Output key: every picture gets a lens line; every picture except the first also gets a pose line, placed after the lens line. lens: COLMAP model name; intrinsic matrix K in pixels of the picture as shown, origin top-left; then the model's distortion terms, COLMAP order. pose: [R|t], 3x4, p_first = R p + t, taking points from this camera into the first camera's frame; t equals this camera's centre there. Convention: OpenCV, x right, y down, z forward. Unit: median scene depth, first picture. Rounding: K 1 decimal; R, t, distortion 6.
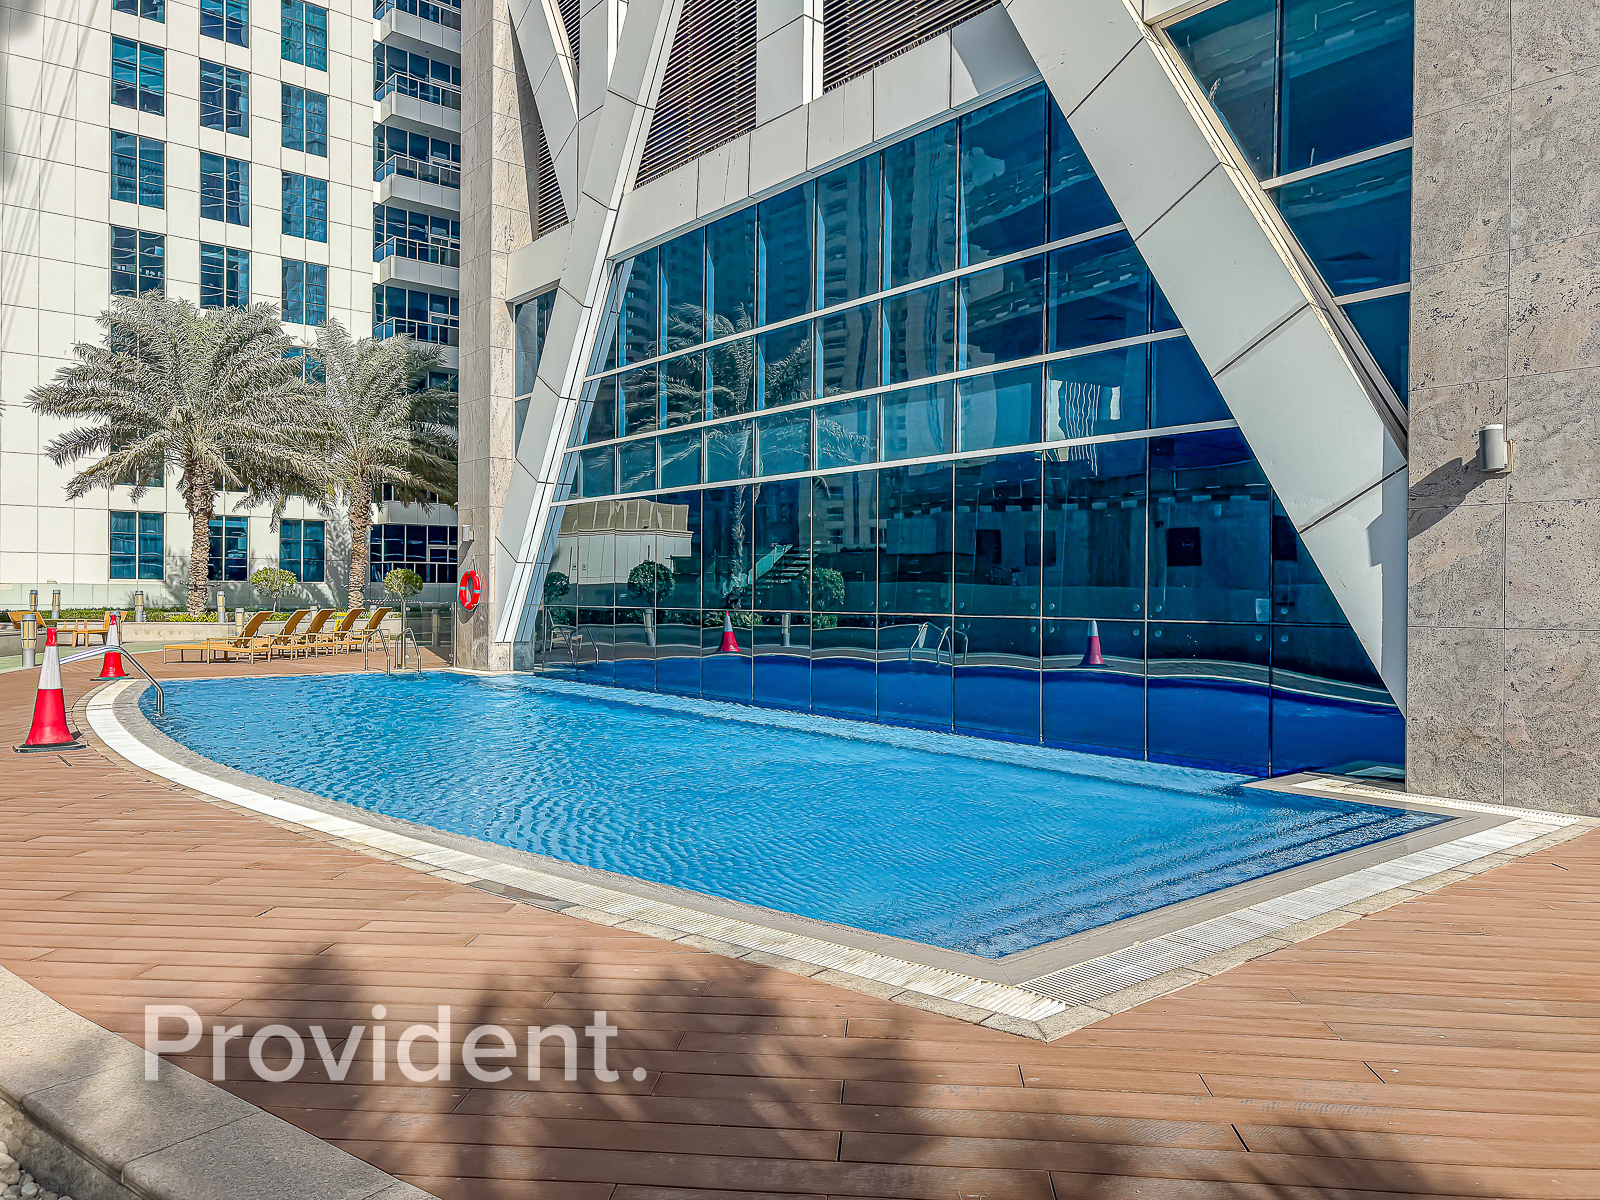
lens RADIAL K [[1127.2, 0, 790.6], [0, 1127.2, 595.9], [0, 0, 1]] dist [0.028365, -0.001039]
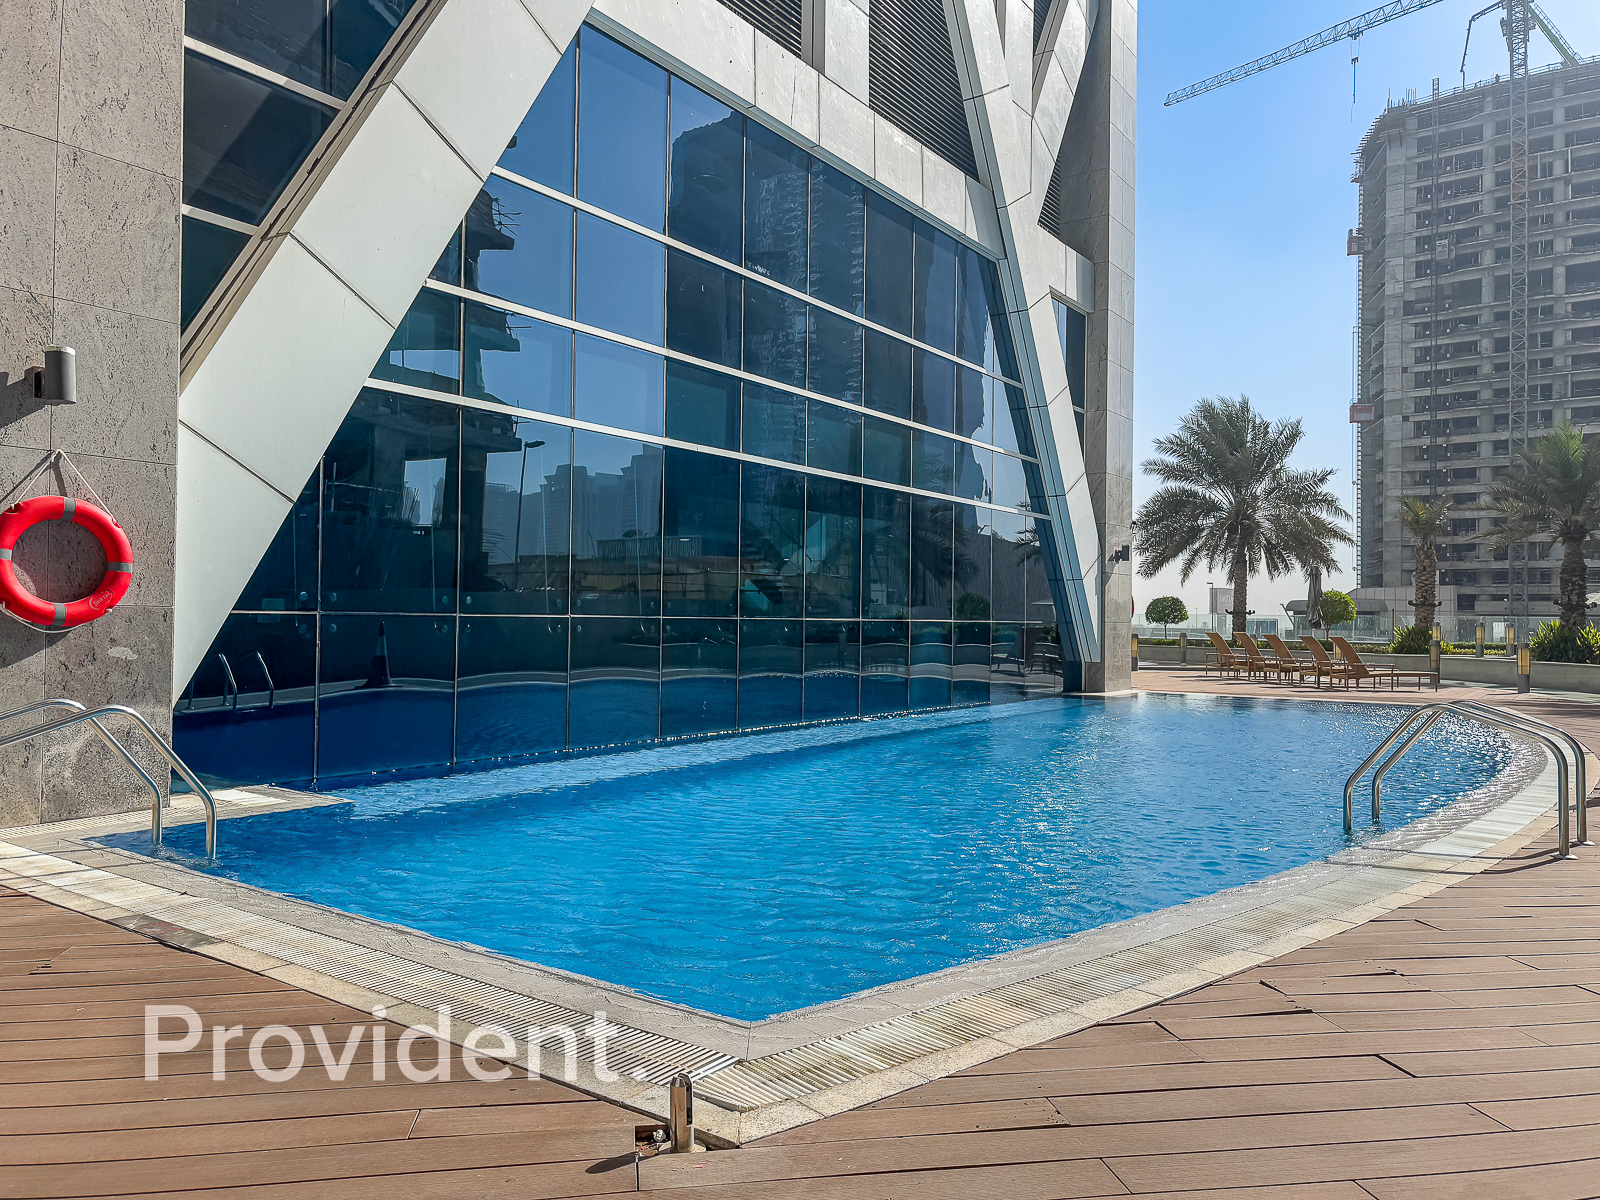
lens RADIAL K [[1127.2, 0, 790.6], [0, 1127.2, 595.9], [0, 0, 1]] dist [0.028365, -0.001039]
pose [[-0.243016, -0.000747, 0.970022, -0.849859], [-0.010044, 0.999948, -0.001746, -0.009486], [-0.969970, -0.010167, -0.243011, 1.199262]]
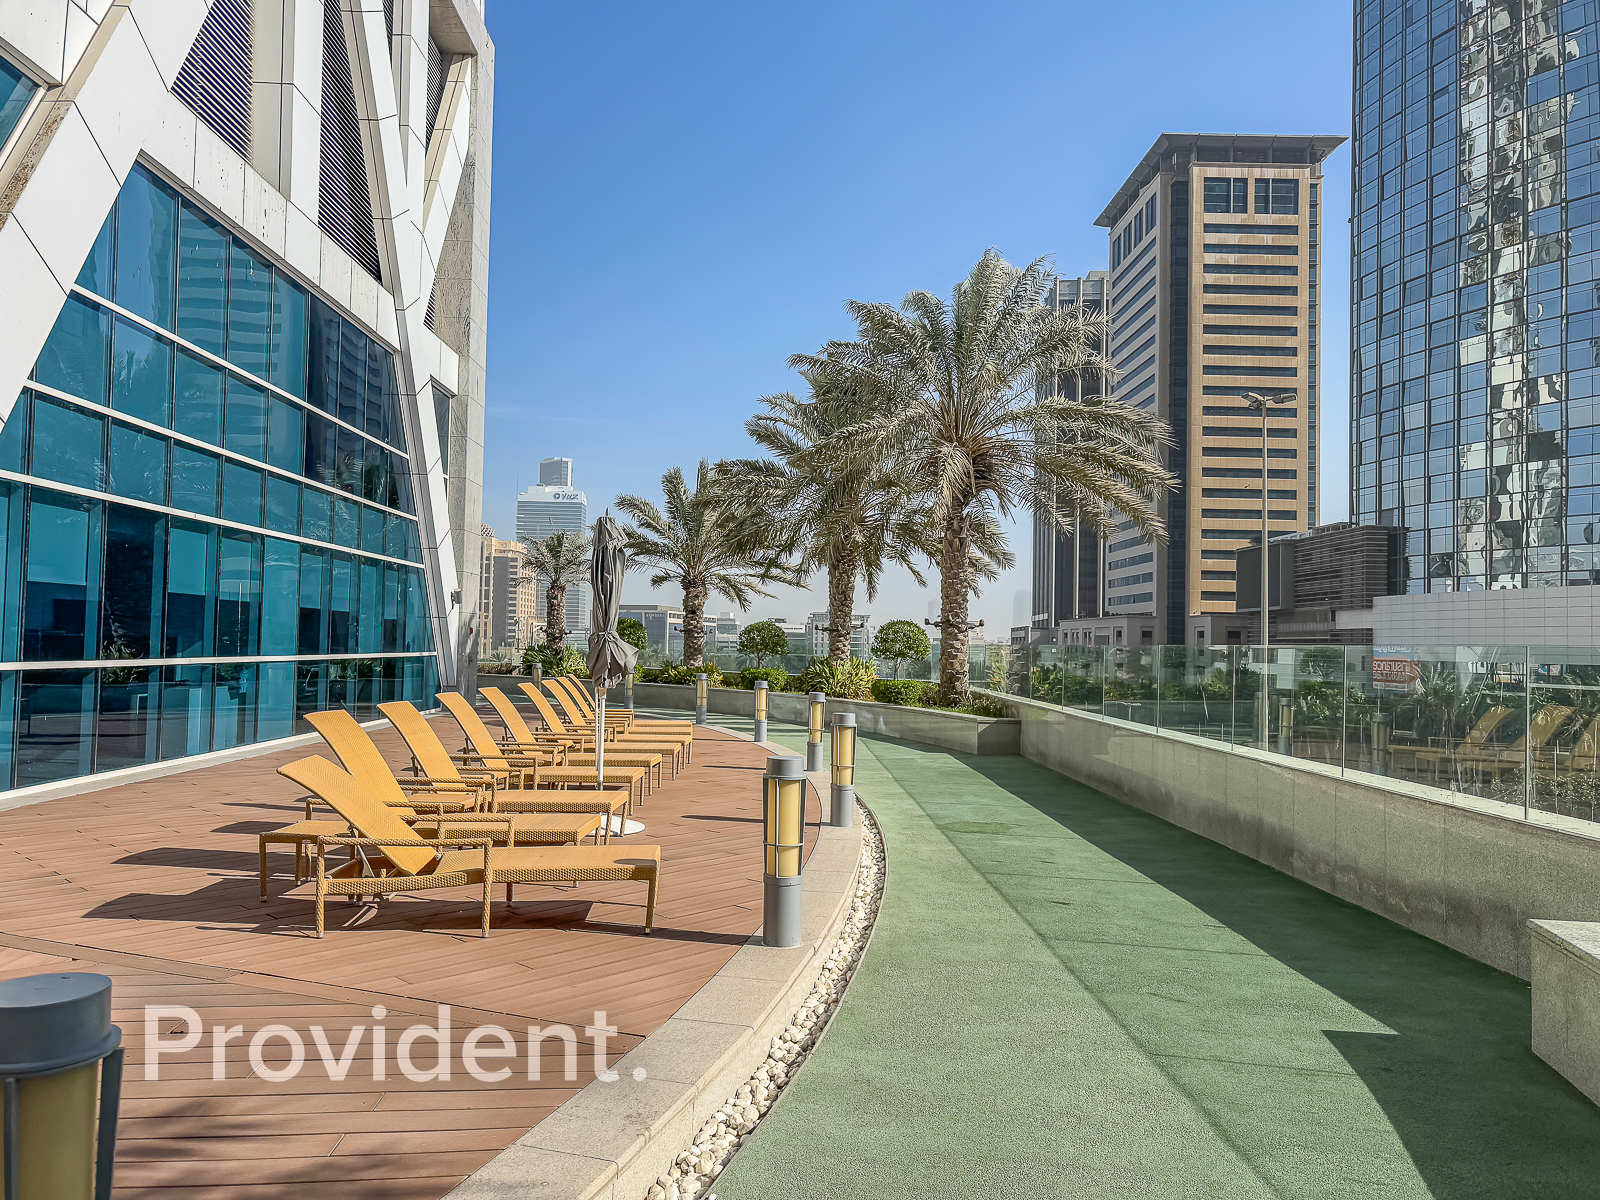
lens RADIAL K [[1091.4, 0, 841.0], [0, 1091.4, 605.2], [0, 0, 1]] dist [-0.003232, -0.000320]
pose [[-0.808409, -0.022933, 0.588174, -1.027449], [-0.040649, 0.999030, -0.016917, -0.041533], [-0.587216, -0.037585, -0.808557, 1.469944]]
